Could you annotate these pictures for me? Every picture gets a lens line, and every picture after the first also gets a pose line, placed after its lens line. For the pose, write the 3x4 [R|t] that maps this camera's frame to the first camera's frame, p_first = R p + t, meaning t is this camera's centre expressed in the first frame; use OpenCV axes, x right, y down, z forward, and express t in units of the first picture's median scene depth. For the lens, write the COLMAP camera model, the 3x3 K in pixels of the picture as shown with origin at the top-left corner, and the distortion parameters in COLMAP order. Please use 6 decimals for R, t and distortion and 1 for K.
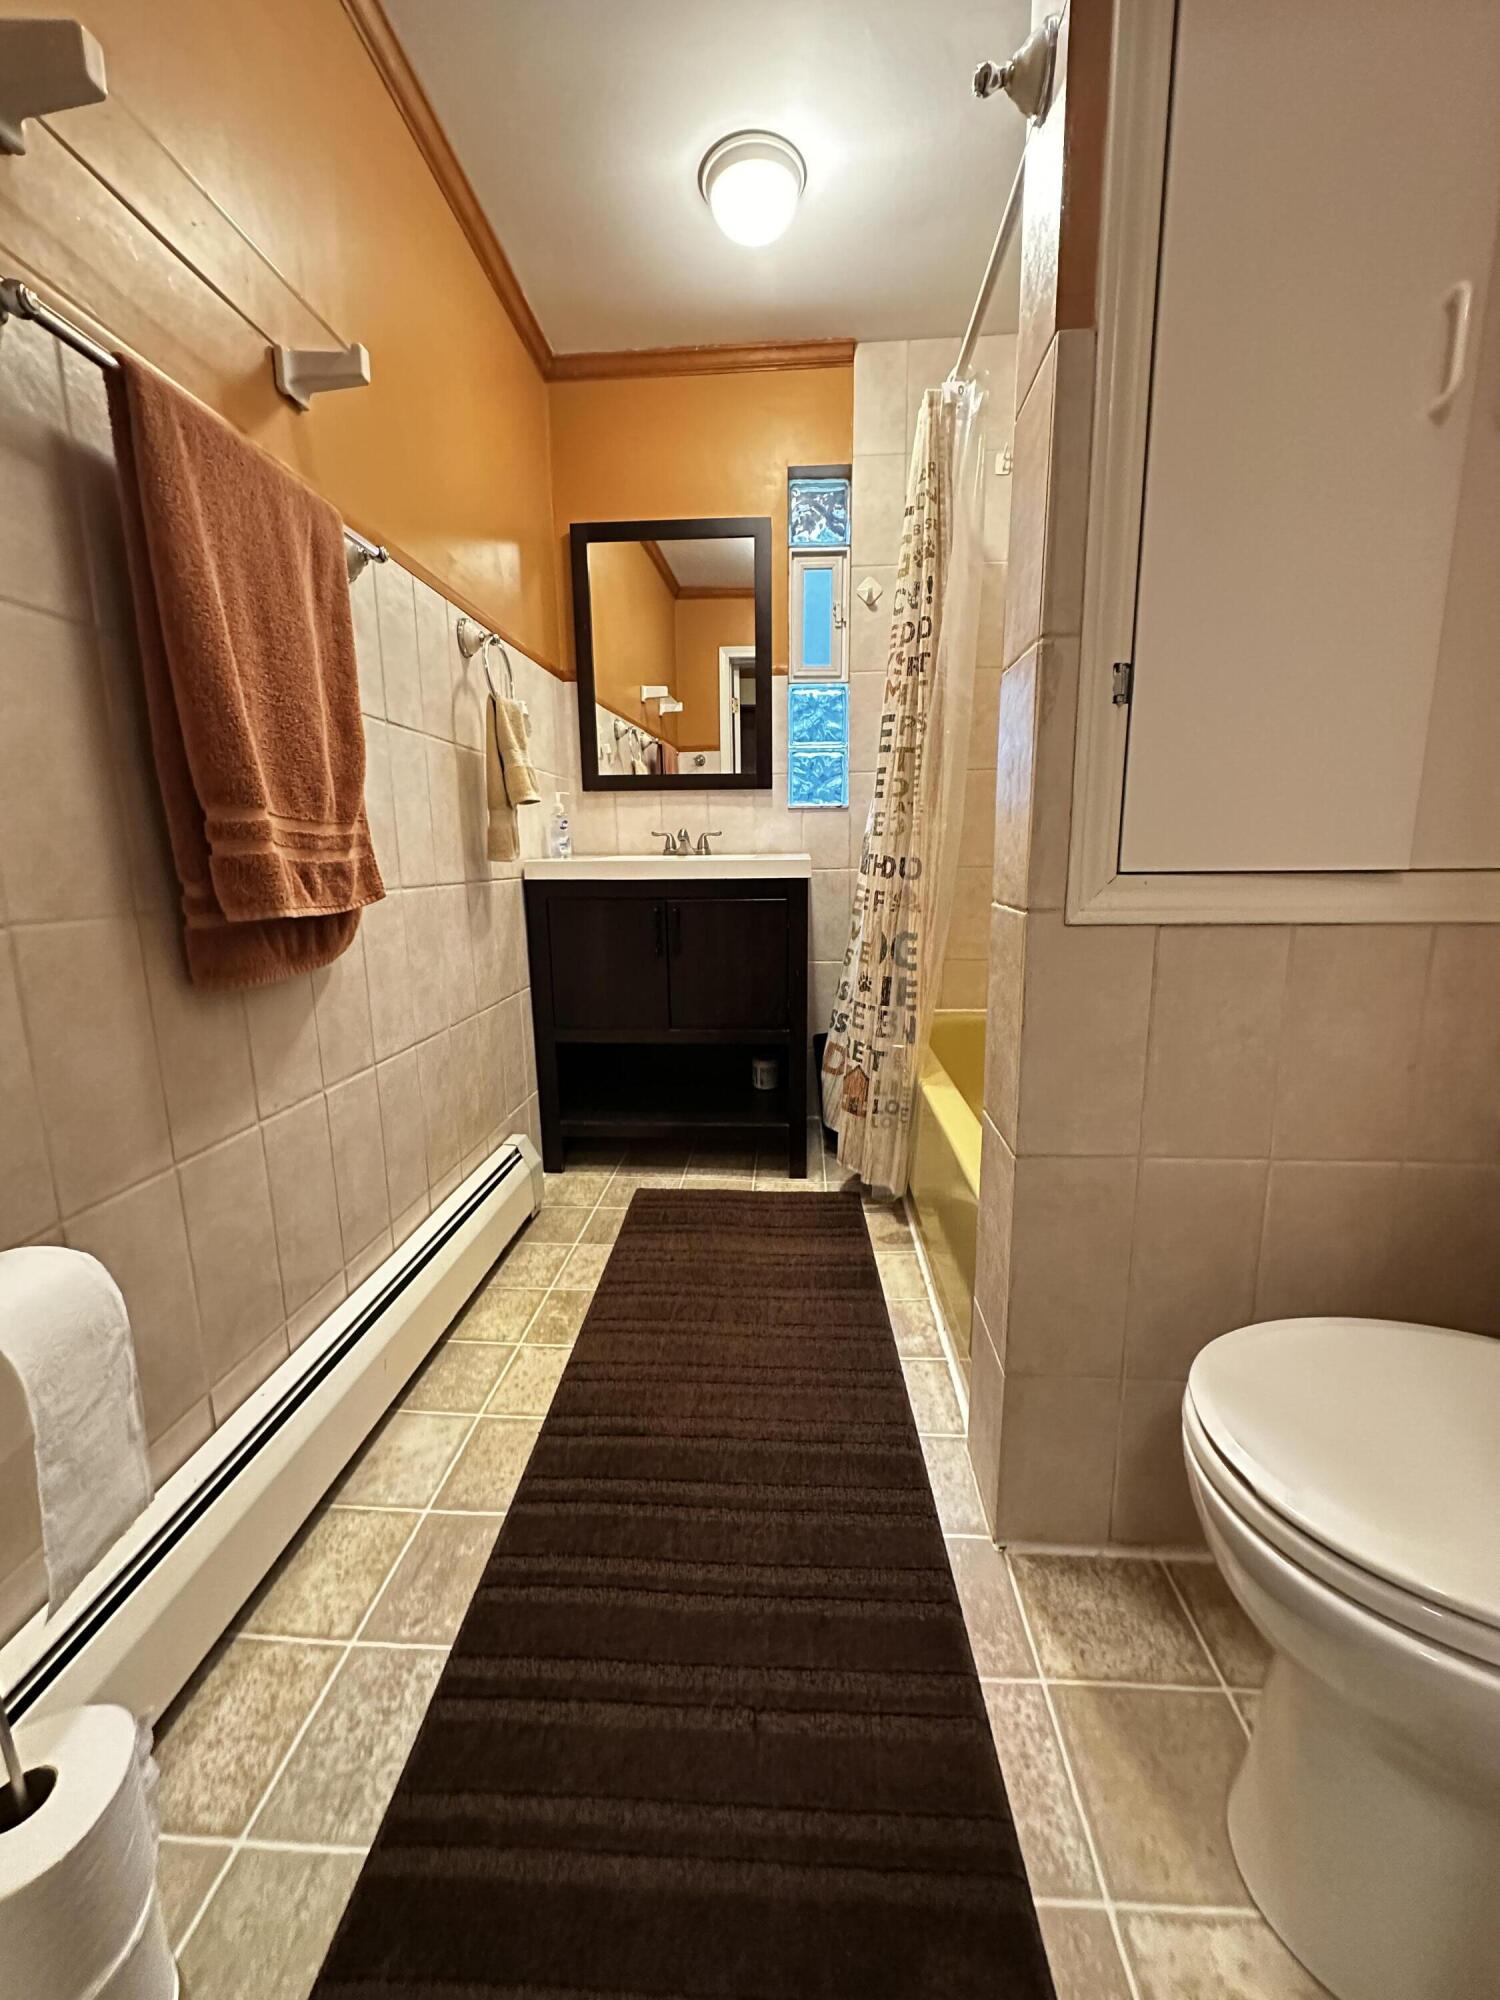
lens RADIAL K [[796.9, 0, 751.4], [0, 796.9, 1008.1], [0, 0, 1]] dist [-0.005315, 0.001091]
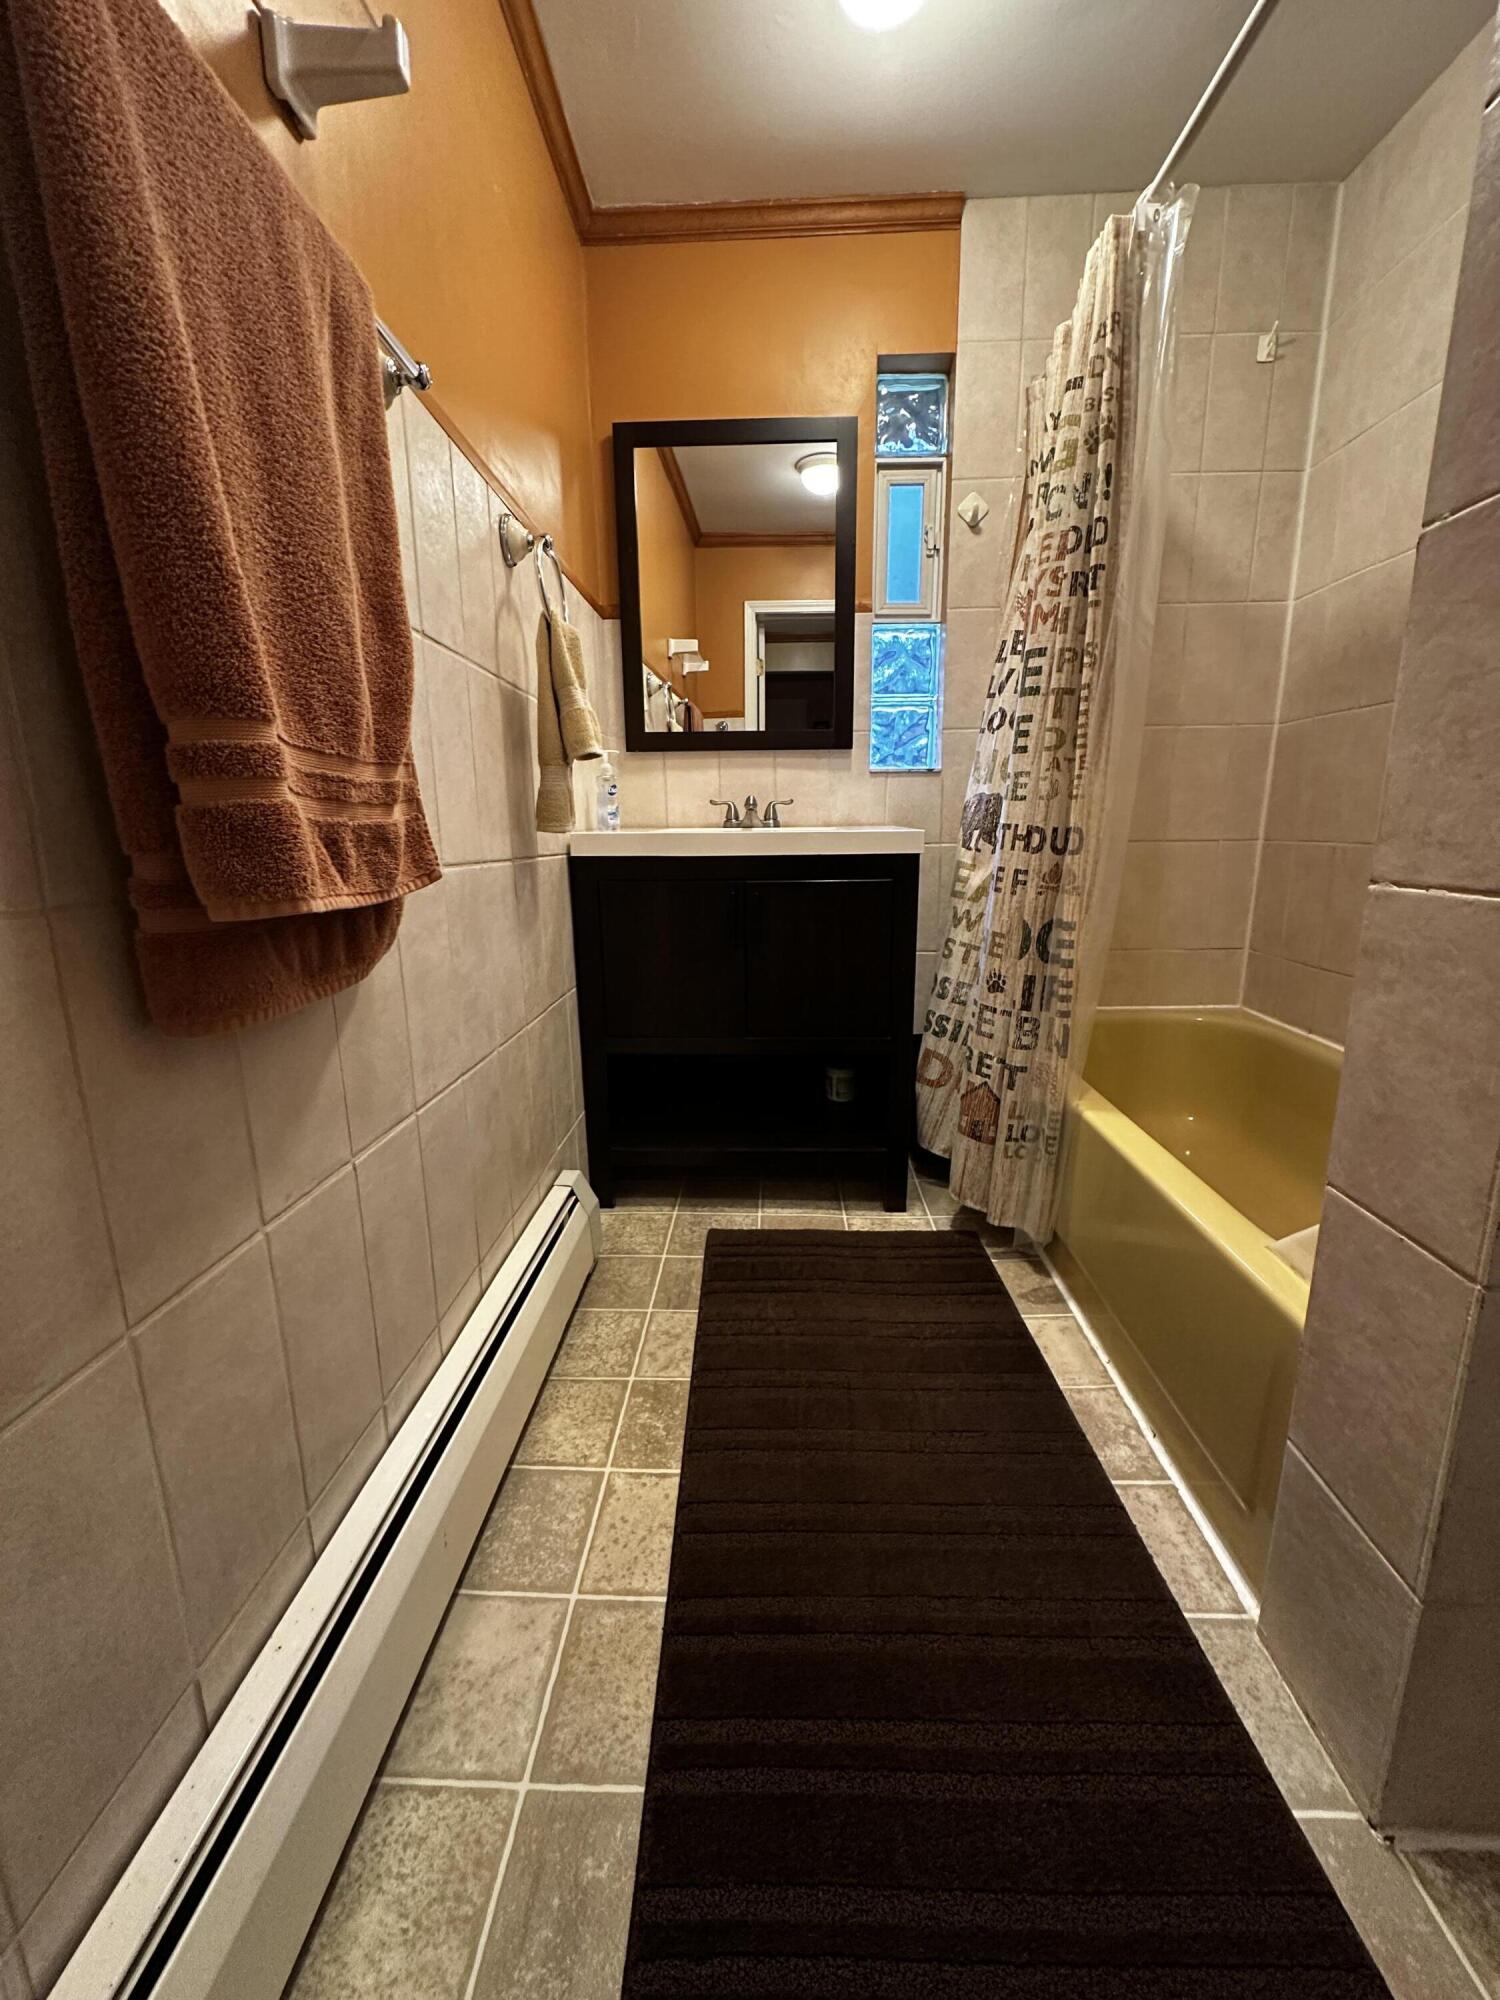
lens RADIAL K [[796.9, 0, 751.7], [0, 796.9, 1007.0], [0, 0, 1]] dist [-0.005315, 0.001091]
pose [[0.999675, -0.006764, 0.024561, -0.151221], [0.006200, 0.999717, 0.022946, -0.031226], [-0.024710, -0.022786, 0.999435, 0.222265]]
